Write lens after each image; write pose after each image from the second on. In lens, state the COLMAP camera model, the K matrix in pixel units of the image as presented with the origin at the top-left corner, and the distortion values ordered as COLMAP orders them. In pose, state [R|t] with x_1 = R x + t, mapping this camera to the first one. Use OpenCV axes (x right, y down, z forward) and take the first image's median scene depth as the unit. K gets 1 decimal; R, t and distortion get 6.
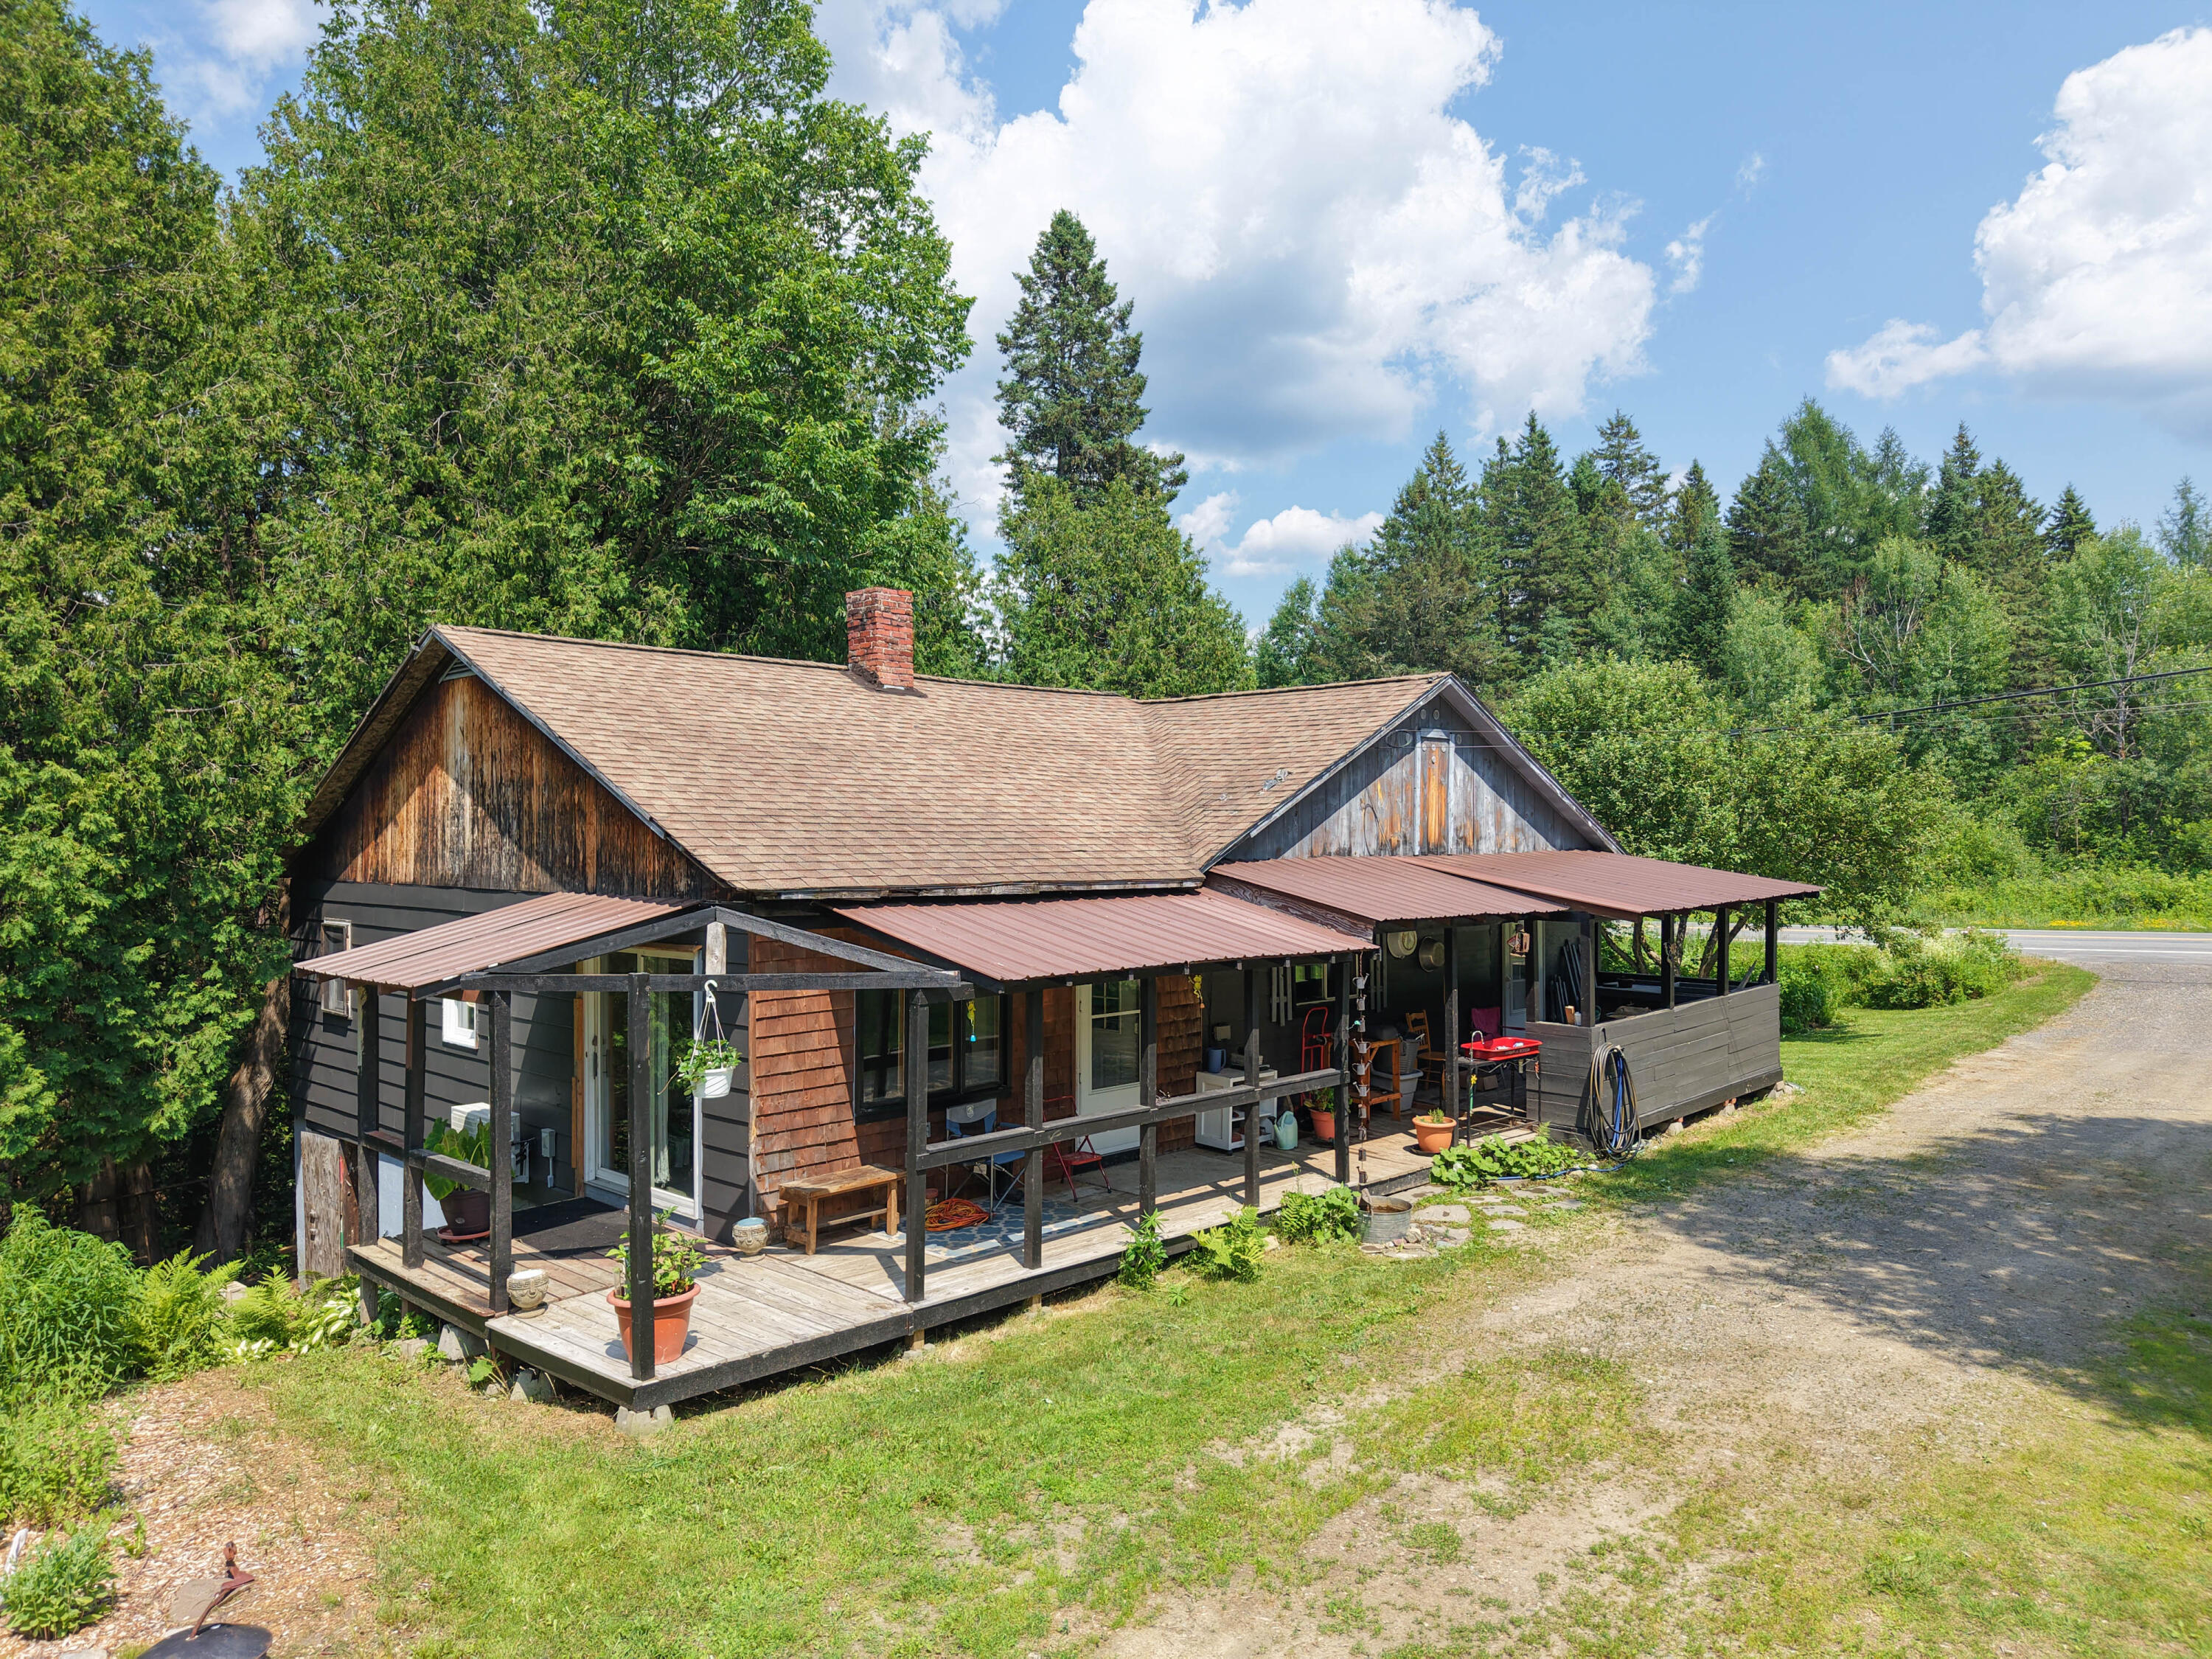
lens RADIAL K [[1542.6, 0, 1109.0], [0, 1542.6, 788.6], [0, 0, 1]] dist [0.070520, -0.108573]
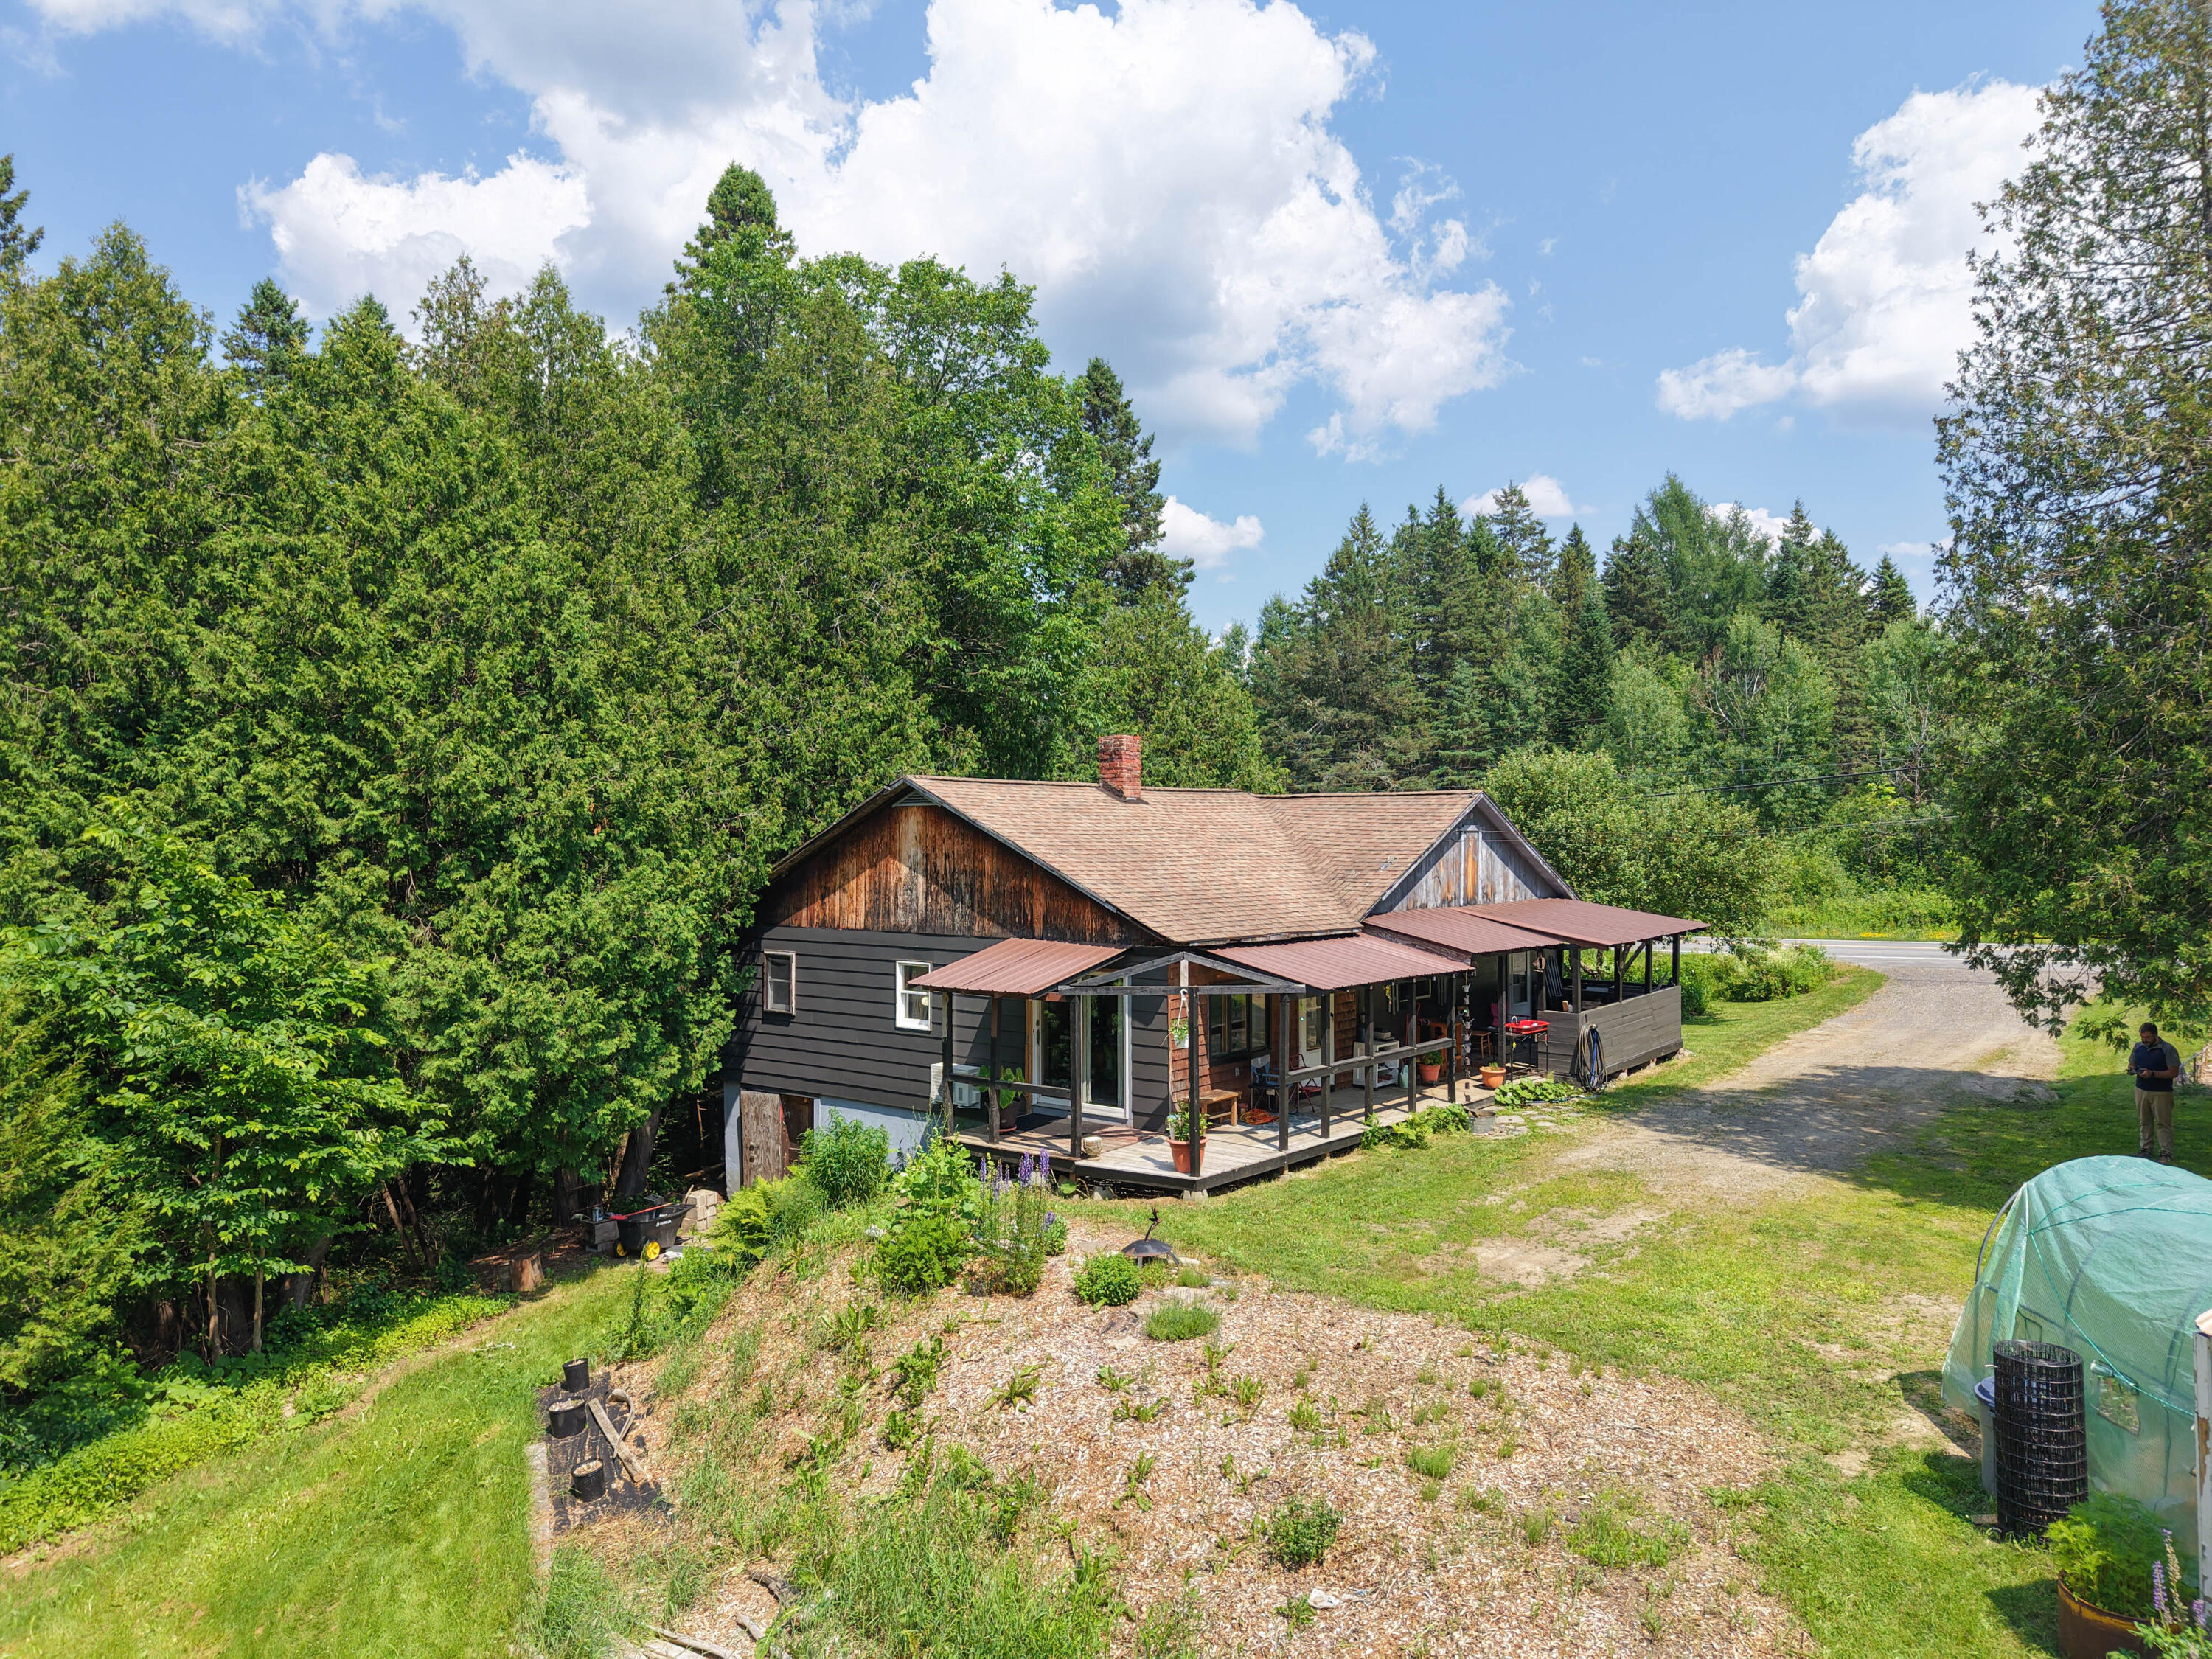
lens RADIAL K [[1557.4, 0, 1107.1], [0, 1557.4, 785.5], [0, 0, 1]] dist [0.139912, -0.359931]
pose [[0.996229, 0.003345, 0.086697, -0.248922], [-0.003306, 0.999994, -0.000598, -0.064416], [-0.086698, 0.000309, 0.996235, -0.465976]]
